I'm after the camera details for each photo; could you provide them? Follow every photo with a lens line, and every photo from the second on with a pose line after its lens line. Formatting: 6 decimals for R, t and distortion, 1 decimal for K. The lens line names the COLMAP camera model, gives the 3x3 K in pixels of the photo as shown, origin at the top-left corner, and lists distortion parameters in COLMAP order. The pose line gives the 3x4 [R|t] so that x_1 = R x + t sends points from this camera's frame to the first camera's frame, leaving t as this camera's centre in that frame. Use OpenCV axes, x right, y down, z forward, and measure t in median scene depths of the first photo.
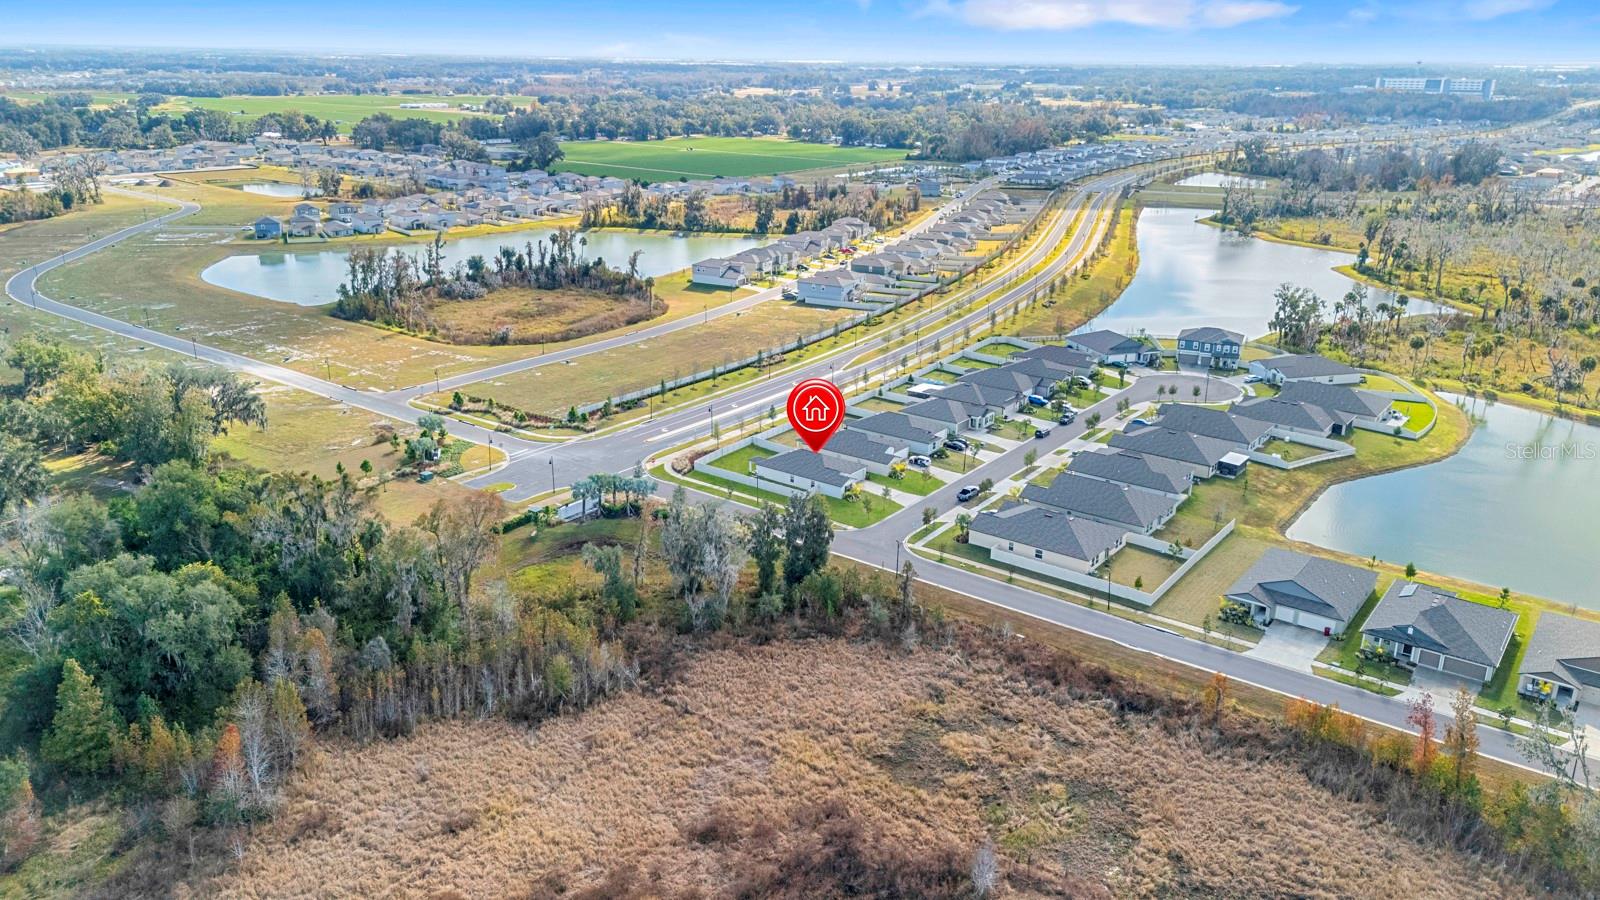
lens RADIAL K [[1169.1, 0, 800.0], [0, 1169.1, 450.0], [0, 0, 1]] dist [0.001363, 0.002444]
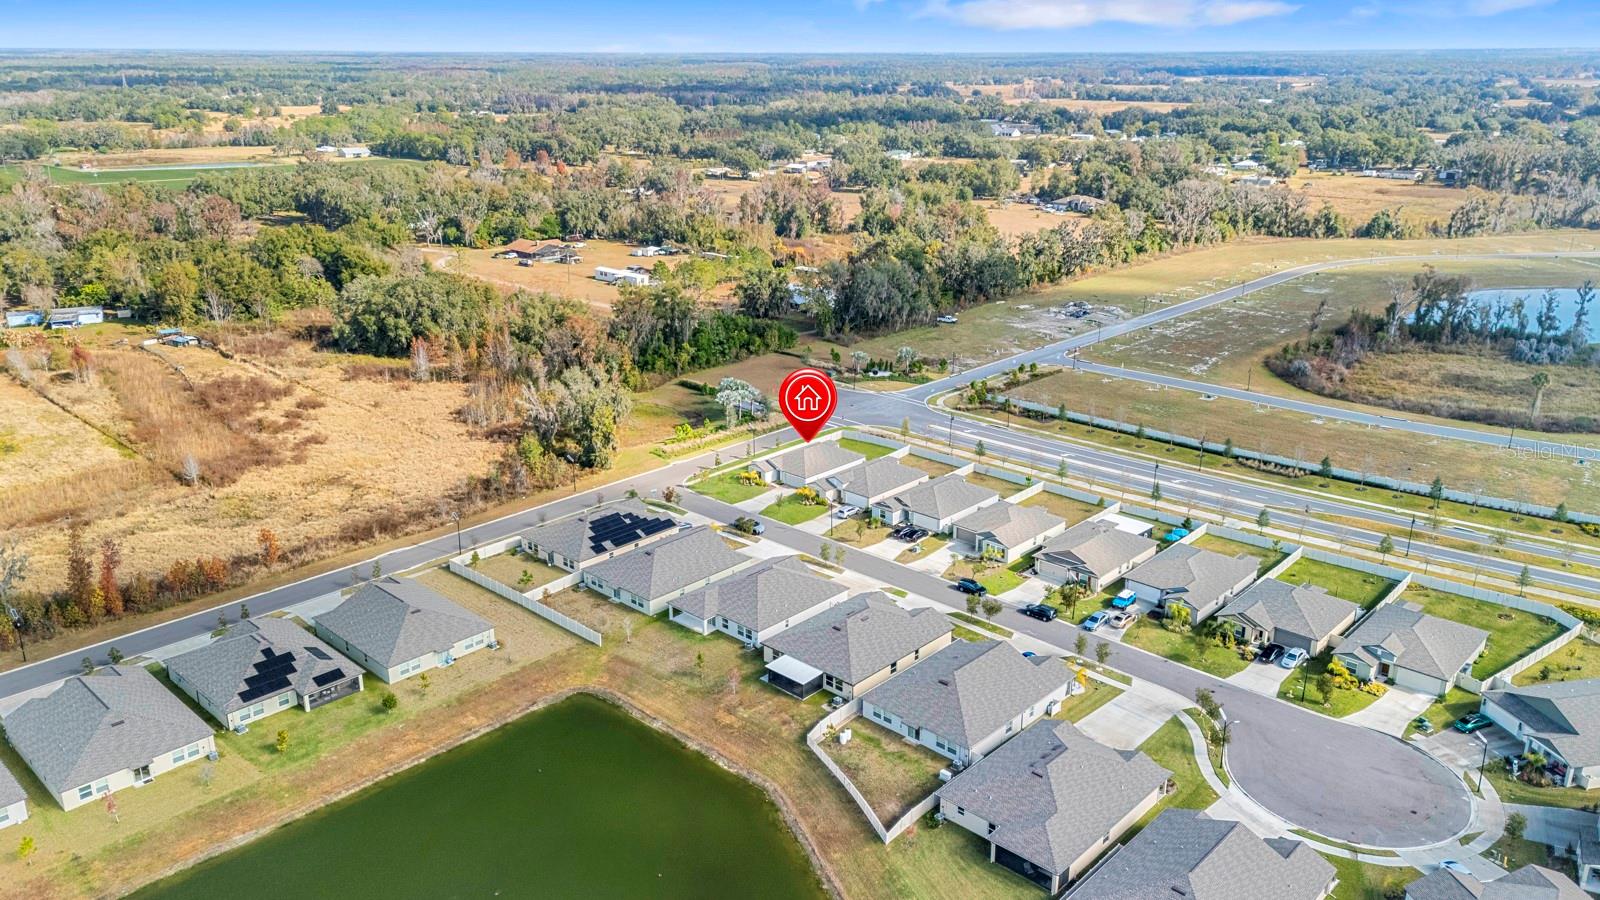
lens RADIAL K [[1169.1, 0, 800.0], [0, 1169.1, 450.0], [0, 0, 1]] dist [0.001363, 0.002444]
pose [[-0.107485, 0.319471, -0.941480, 0.853327], [-0.303653, 0.891169, 0.337066, -0.296999], [0.946701, 0.322113, 0.001221, 0.845160]]
